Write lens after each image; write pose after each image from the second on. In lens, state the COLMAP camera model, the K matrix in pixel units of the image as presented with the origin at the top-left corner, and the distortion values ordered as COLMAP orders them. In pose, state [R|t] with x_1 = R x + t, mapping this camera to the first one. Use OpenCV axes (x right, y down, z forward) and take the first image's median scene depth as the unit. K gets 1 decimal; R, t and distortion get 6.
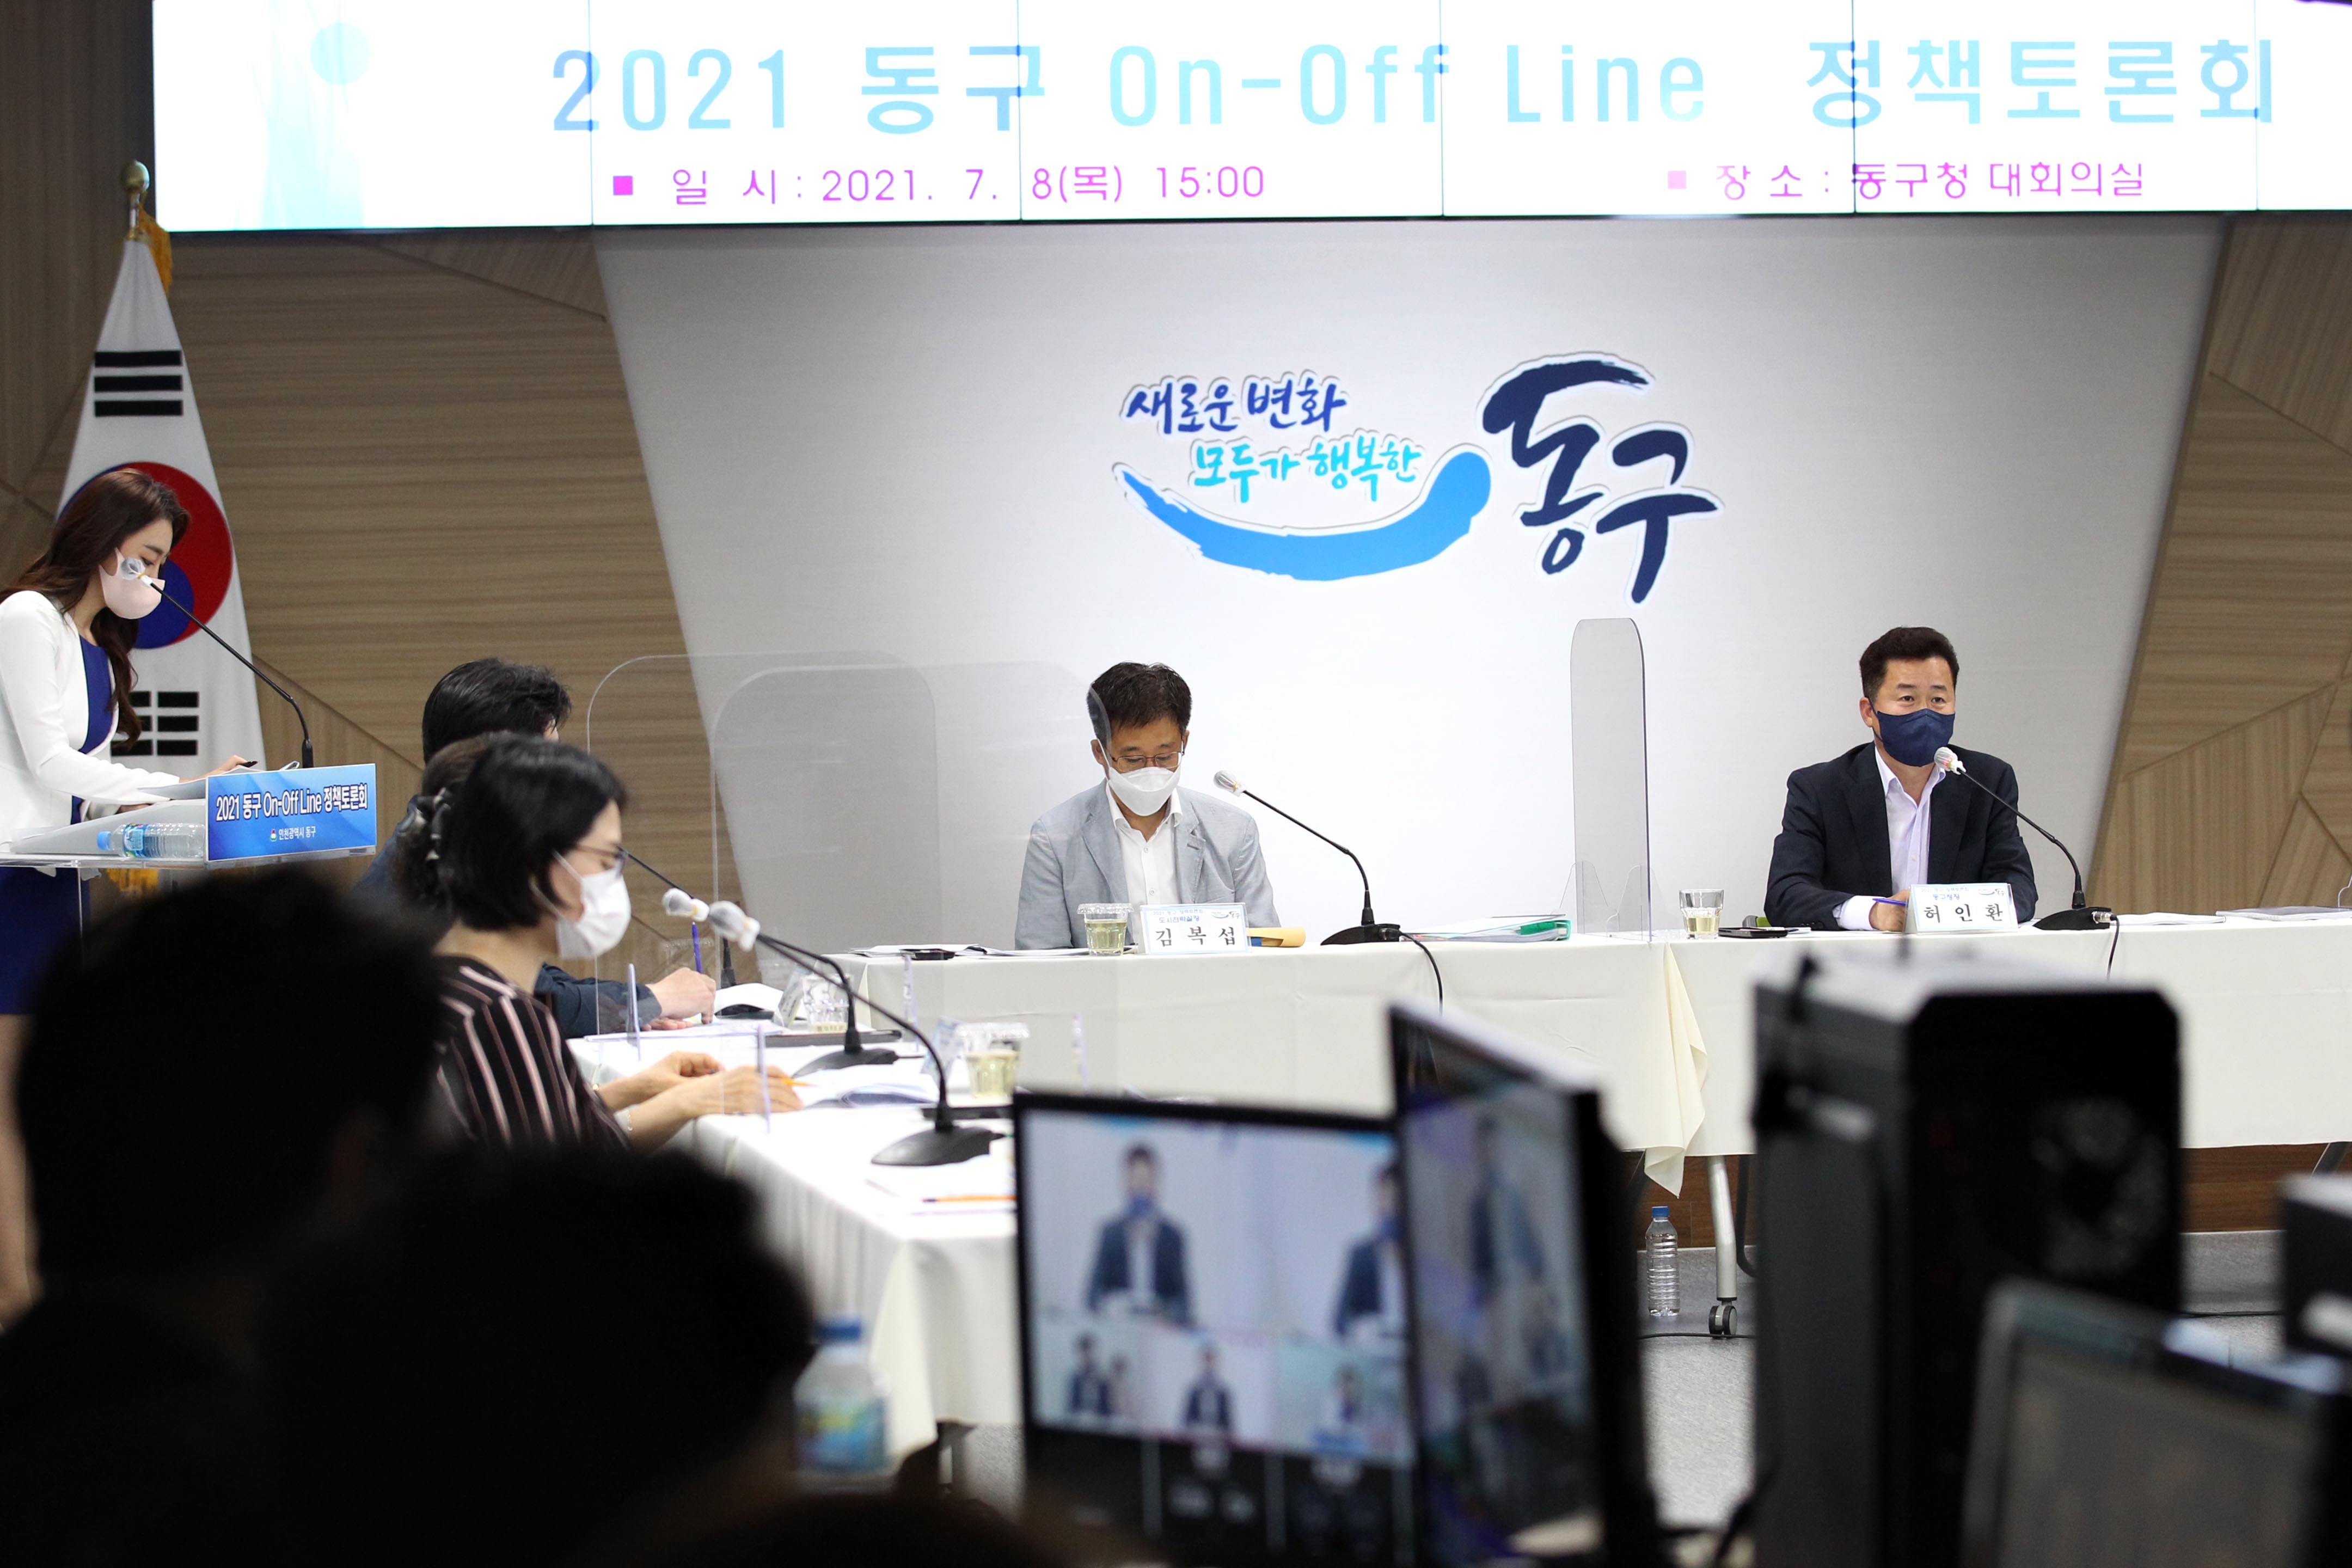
lens RADIAL K [[7664.9, 0, 1158.6], [0, 7664.9, 798.0], [0, 0, 1]] dist [-0.278869, 0.000000]
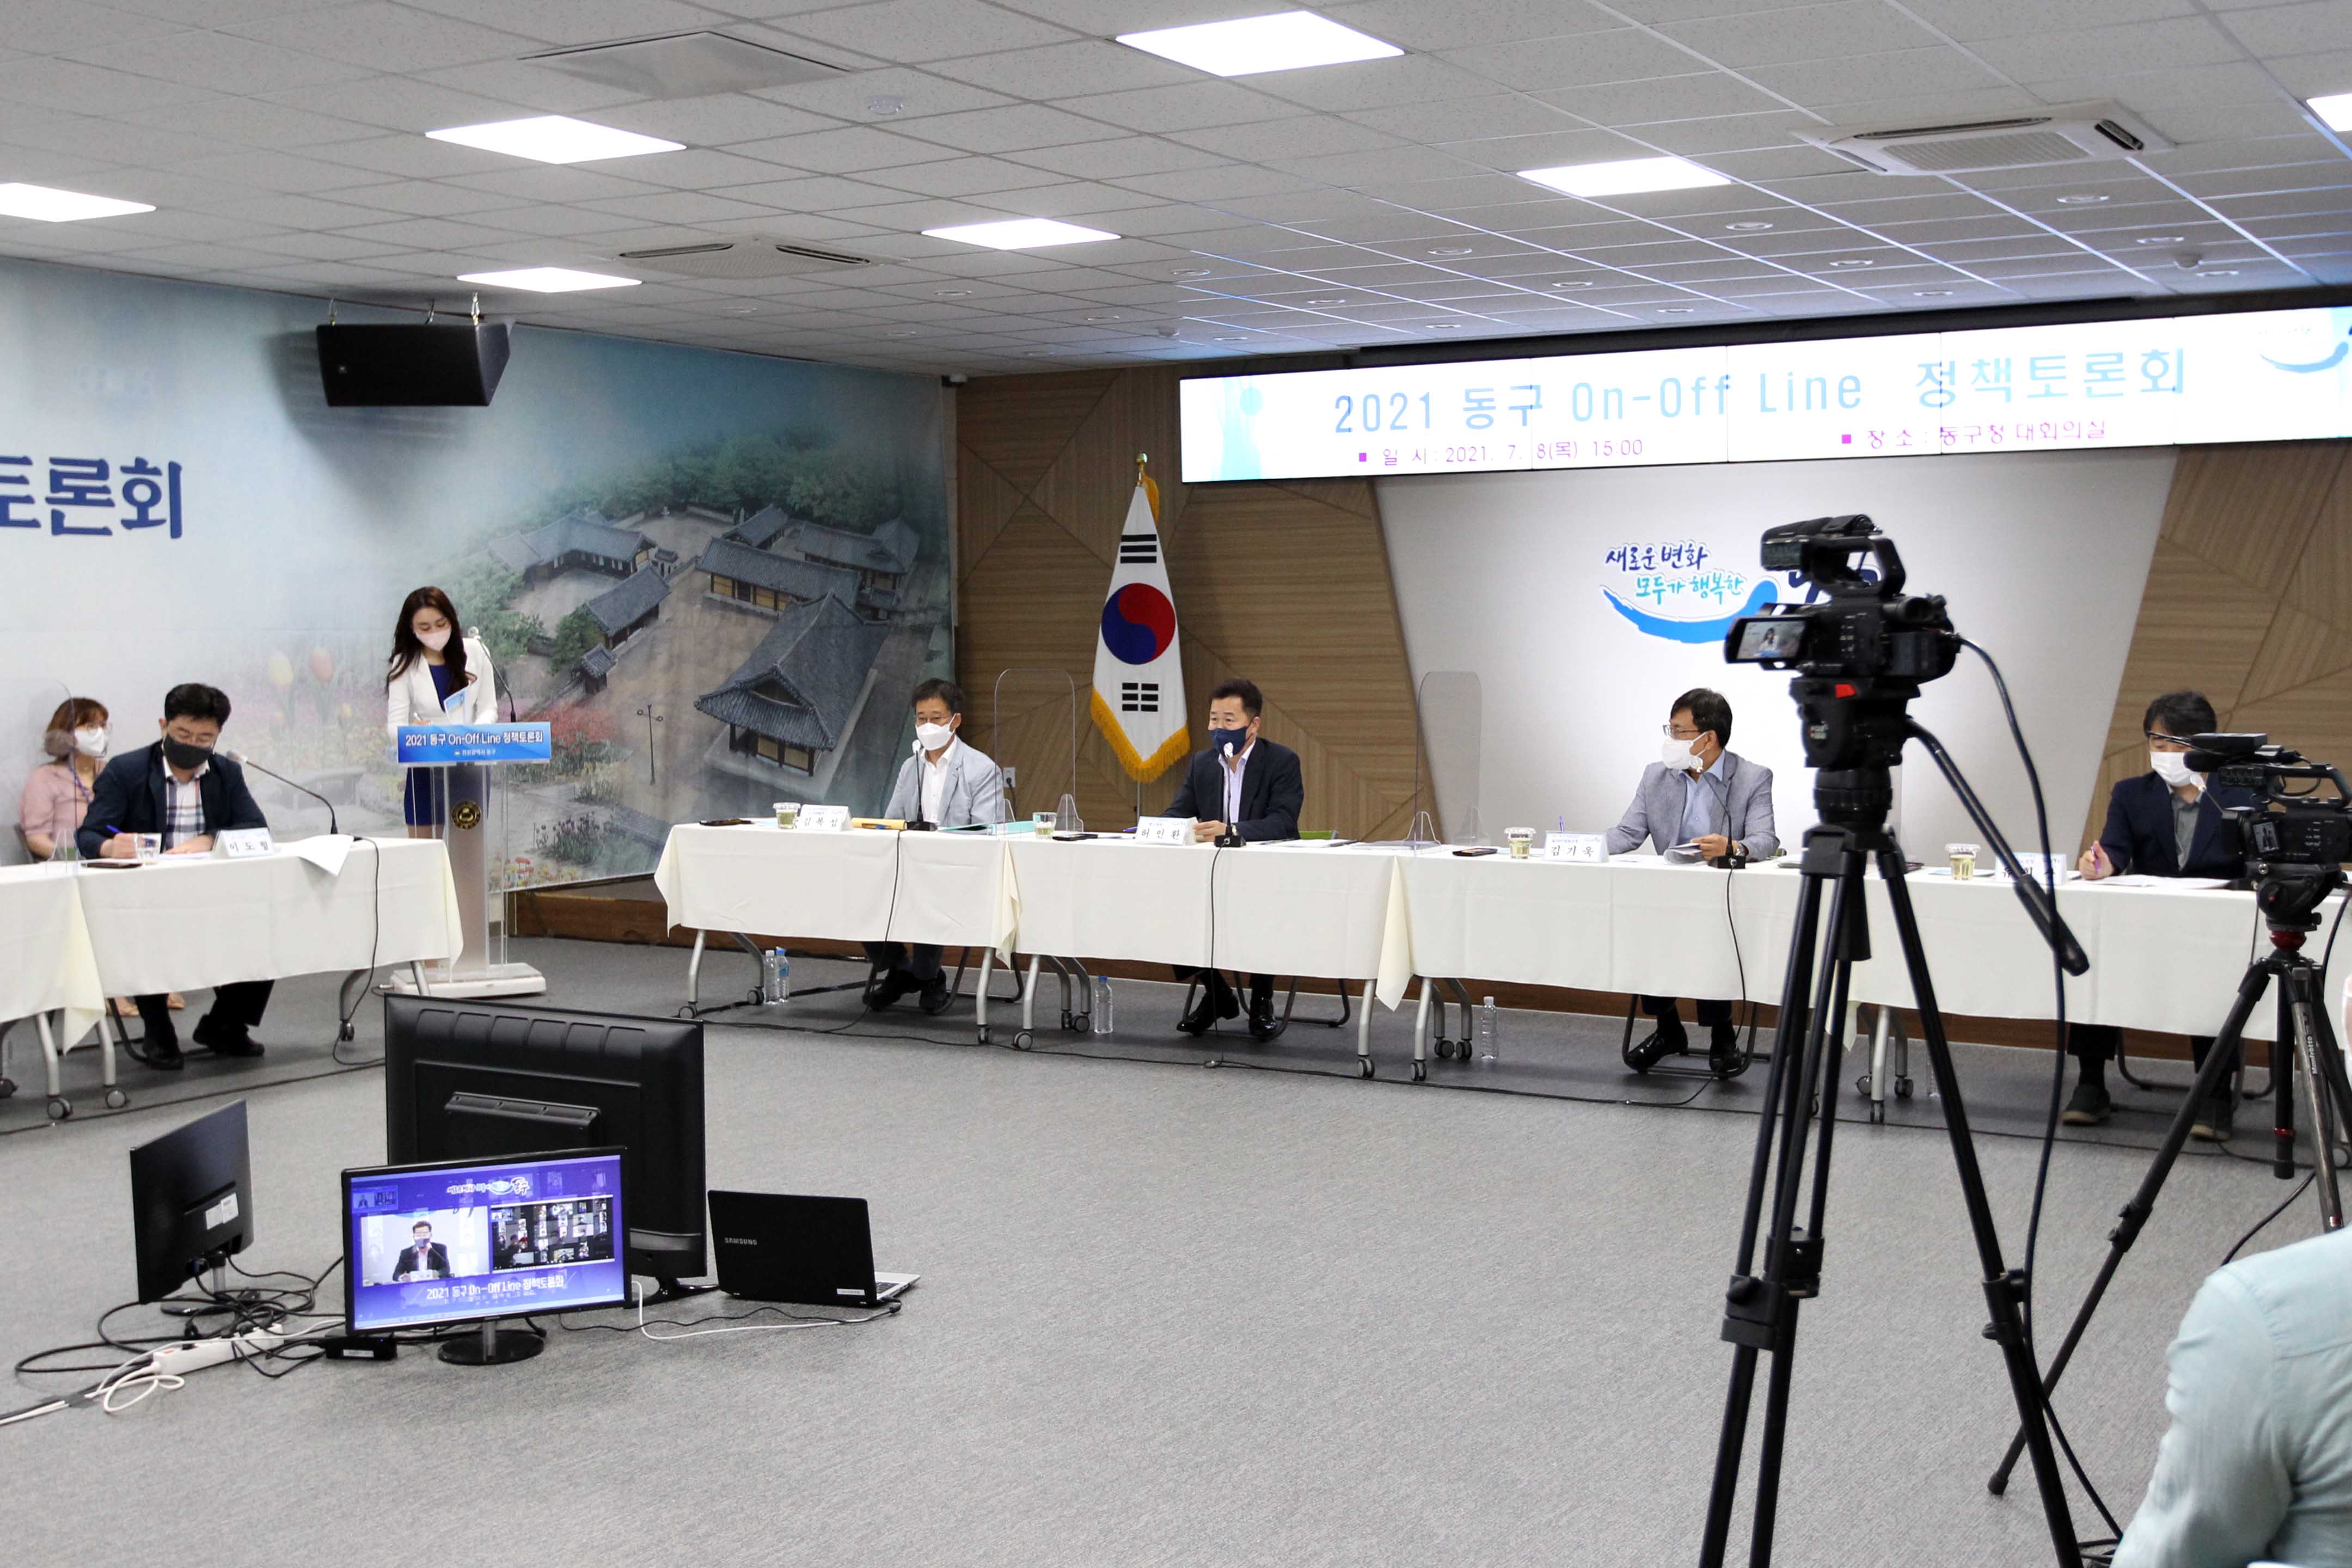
lens RADIAL K [[2702.3, 0, 1226.0], [0, 2702.3, 754.1], [0, 0, 1]] dist [-0.003107, 0.000000]
pose [[0.758704, 0.043575, -0.649976, 0.401666], [-0.029212, 0.999032, 0.032877, -0.019381], [0.650780, -0.005957, 0.759243, 0.383203]]
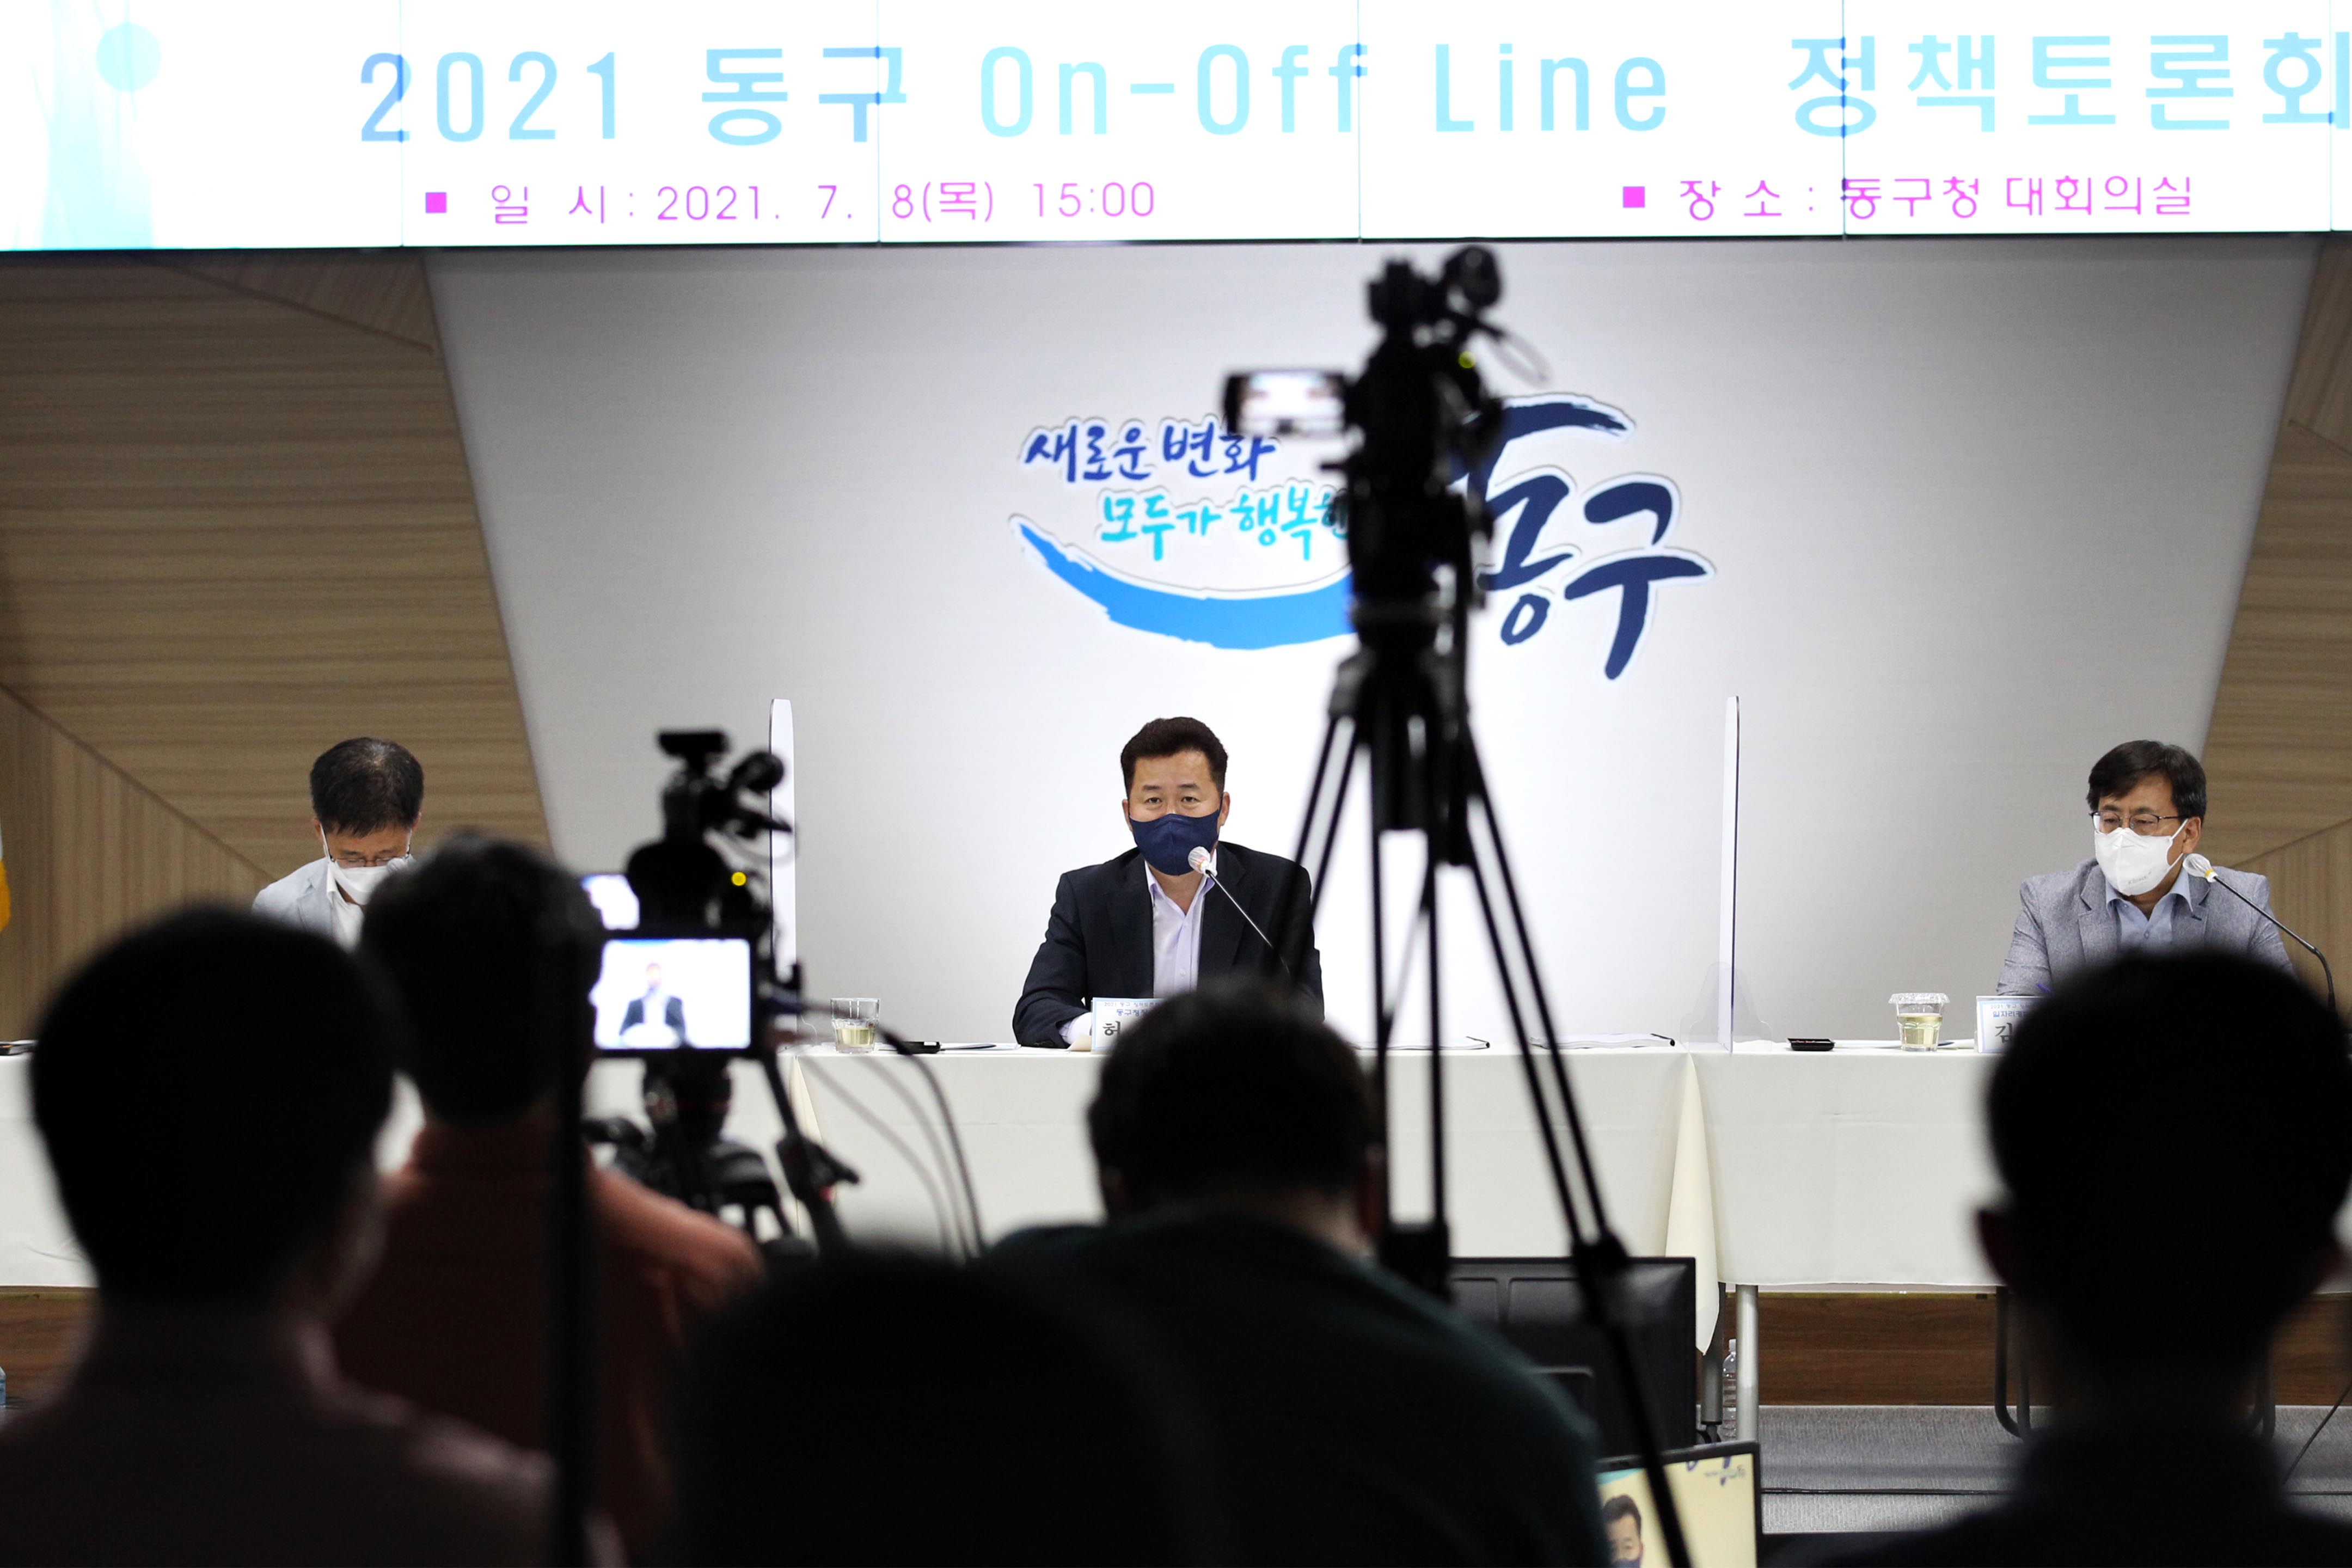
lens RADIAL K [[9458.6, 0, 1175.0], [0, 9458.6, 790.4], [0, 0, 1]] dist [-0.159245, 0.000000]
pose [[0.971953, 0.017059, -0.234556, 0.275459], [-0.019374, 0.999784, -0.007568, -0.003752], [0.234376, 0.011900, 0.972073, -0.065134]]
